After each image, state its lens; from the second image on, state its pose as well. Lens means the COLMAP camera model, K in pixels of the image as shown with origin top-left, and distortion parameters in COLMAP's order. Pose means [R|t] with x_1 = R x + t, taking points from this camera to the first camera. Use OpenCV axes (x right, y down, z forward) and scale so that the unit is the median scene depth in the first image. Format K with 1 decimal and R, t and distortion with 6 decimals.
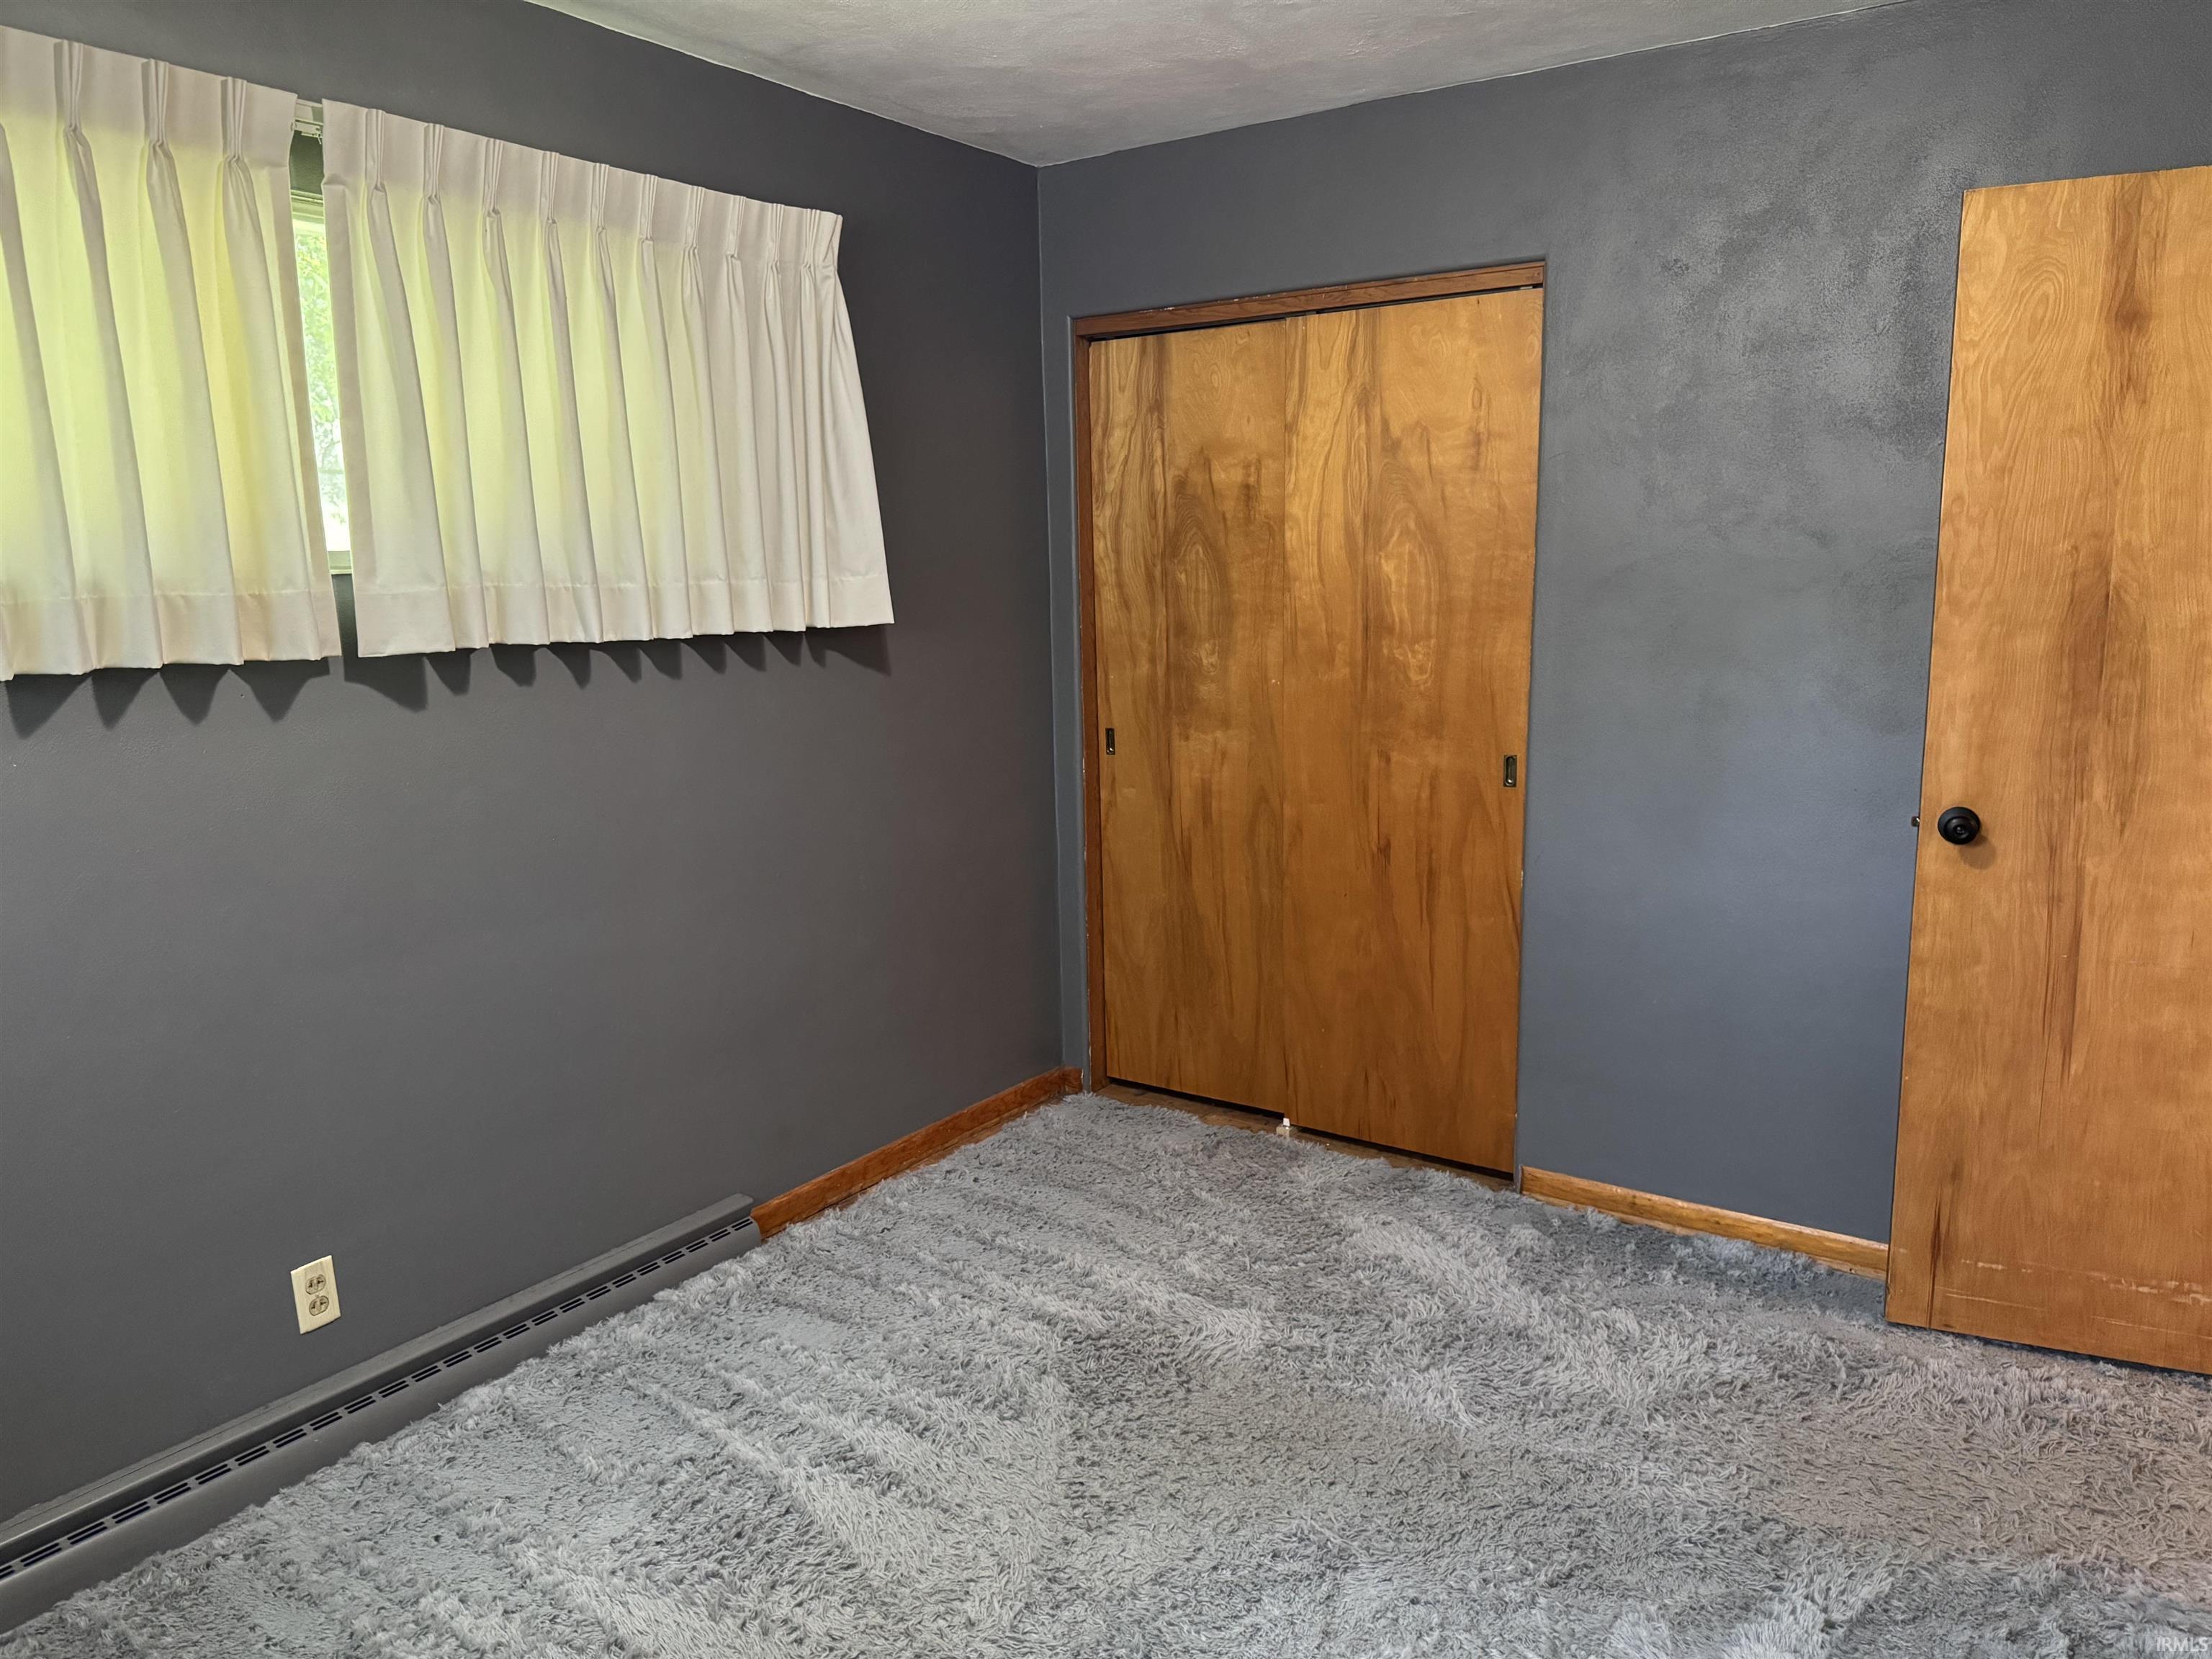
lens RADIAL K [[1555.2, 0, 1092.6], [0, 1555.2, 843.7], [0, 0, 1]] dist [0.016406, -0.018335]
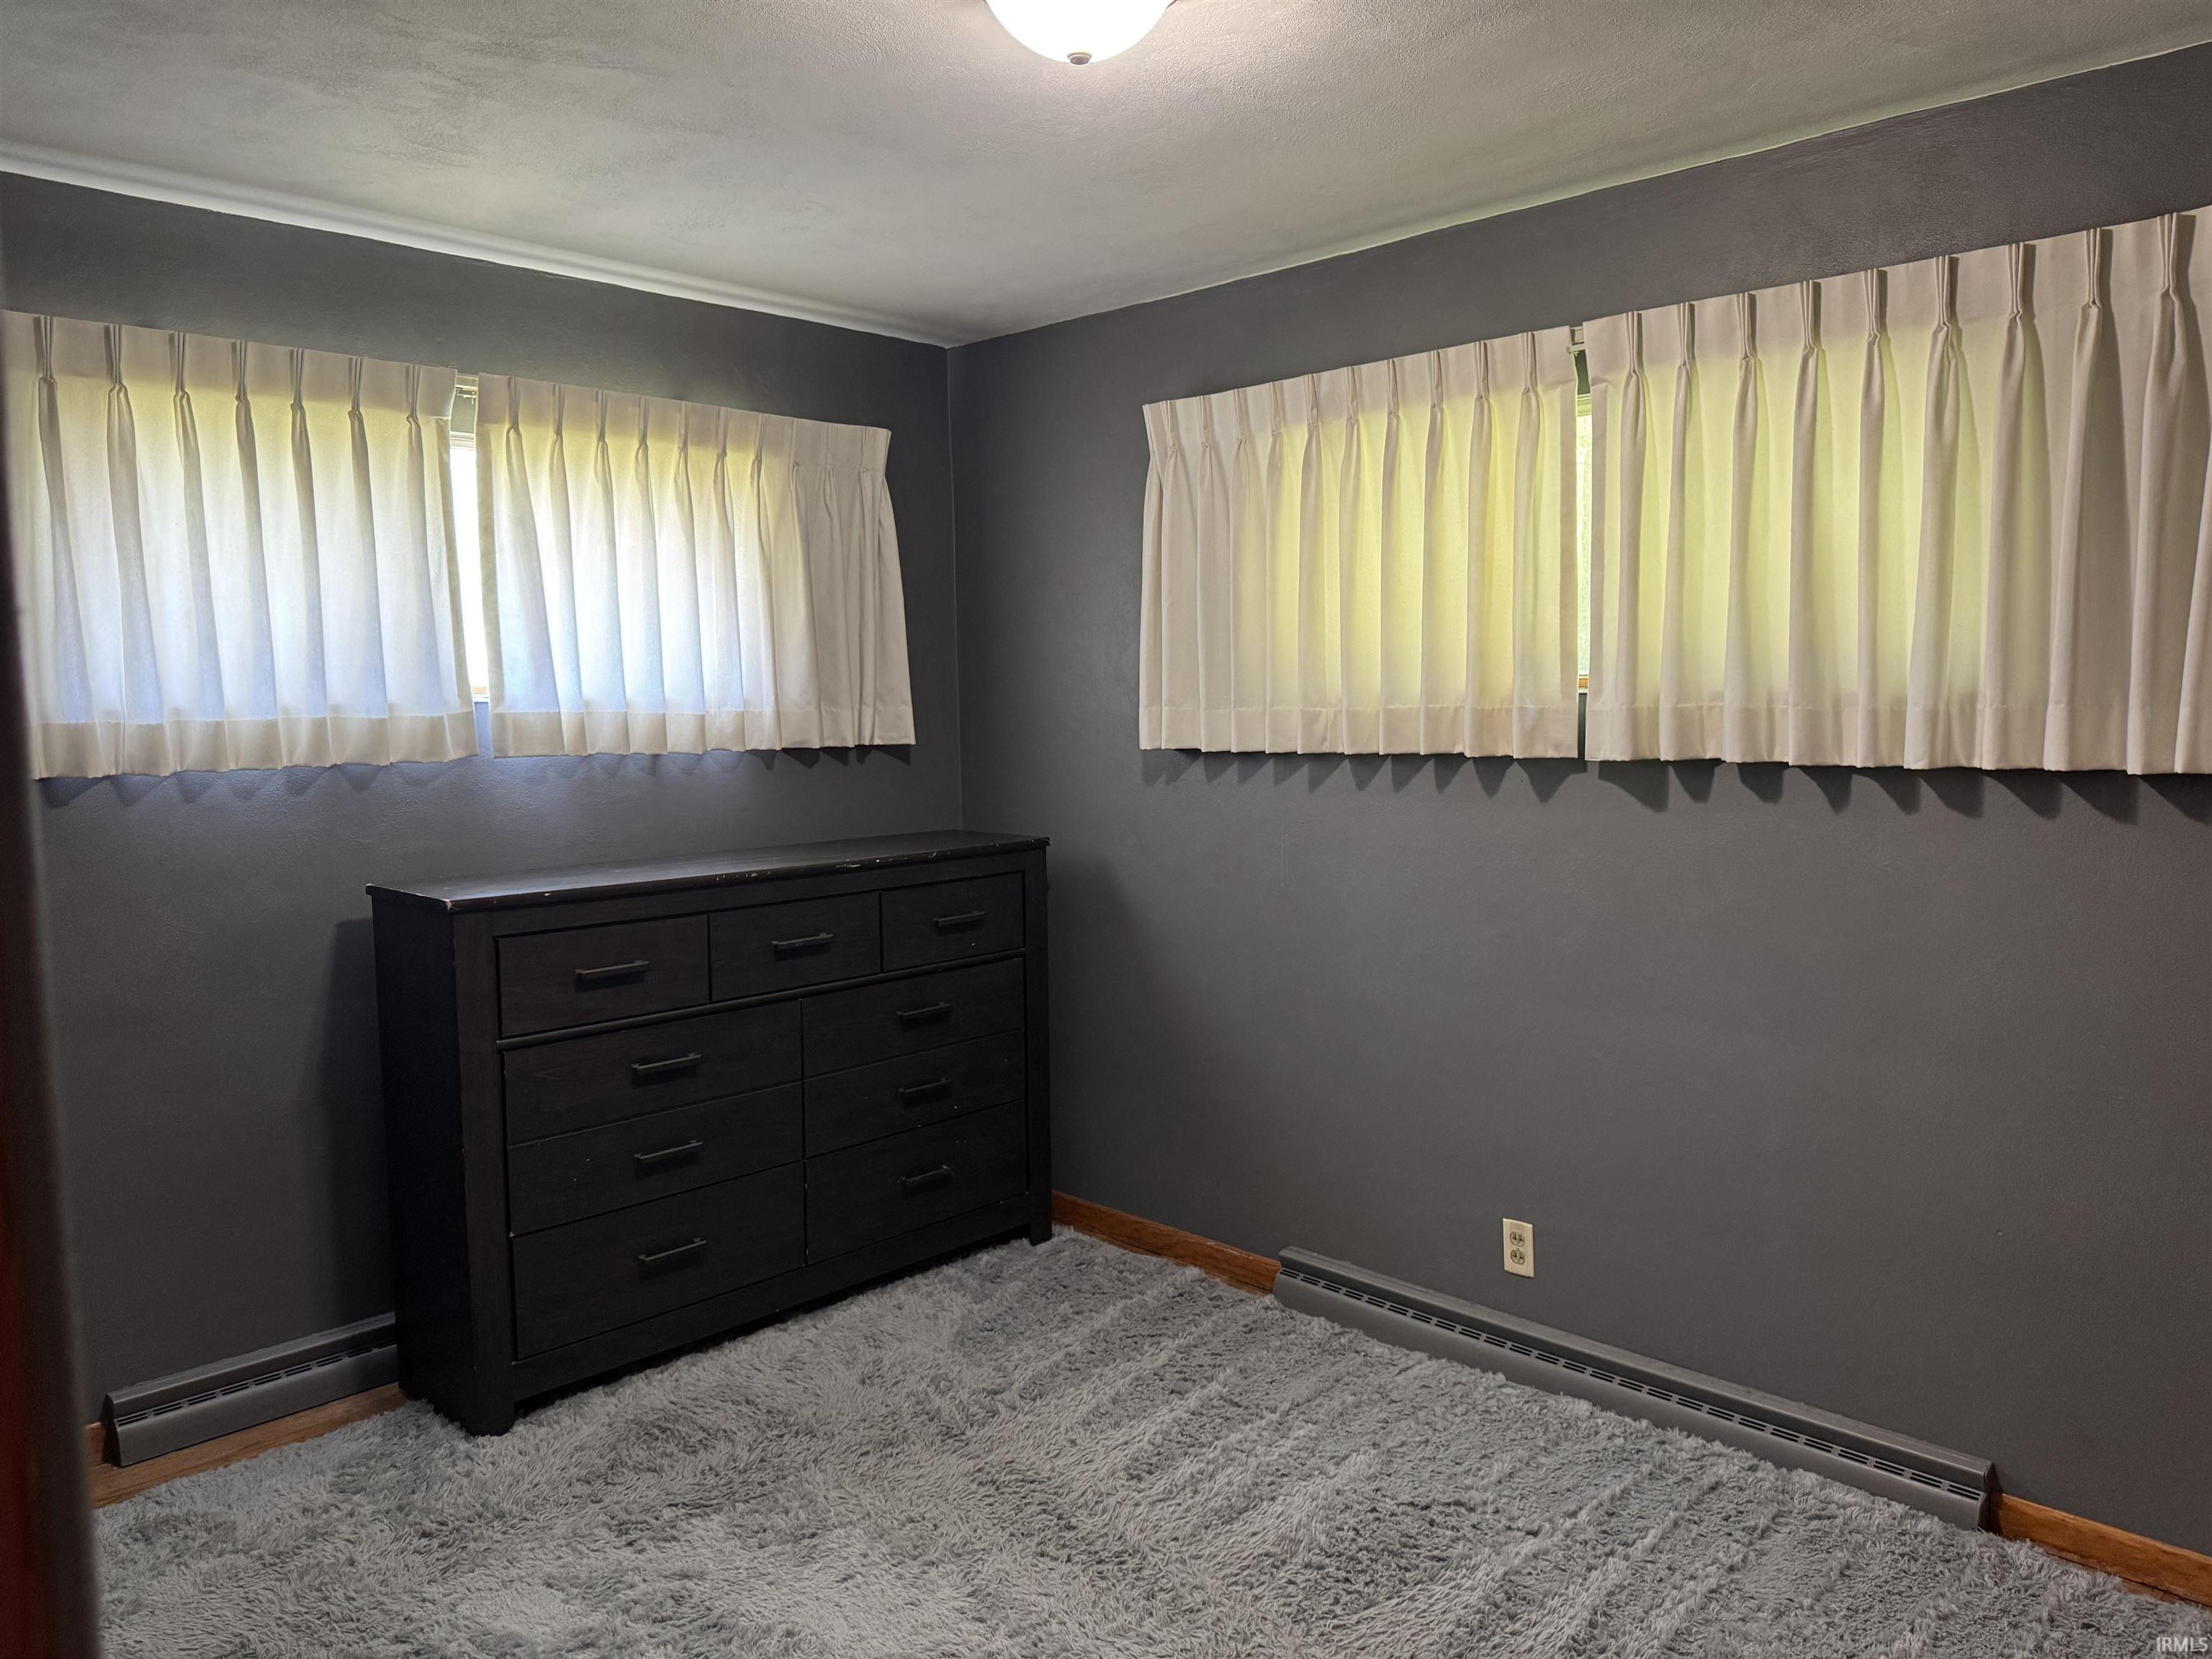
lens RADIAL K [[1555.2, 0, 1116.3], [0, 1555.2, 840.3], [0, 0, 1]] dist [0.016406, -0.018335]
pose [[-0.169694, 0.116478, -0.978589, 0.758248], [-0.158368, 0.976862, 0.143734, -0.166841], [0.972689, 0.179368, -0.147322, 0.791115]]
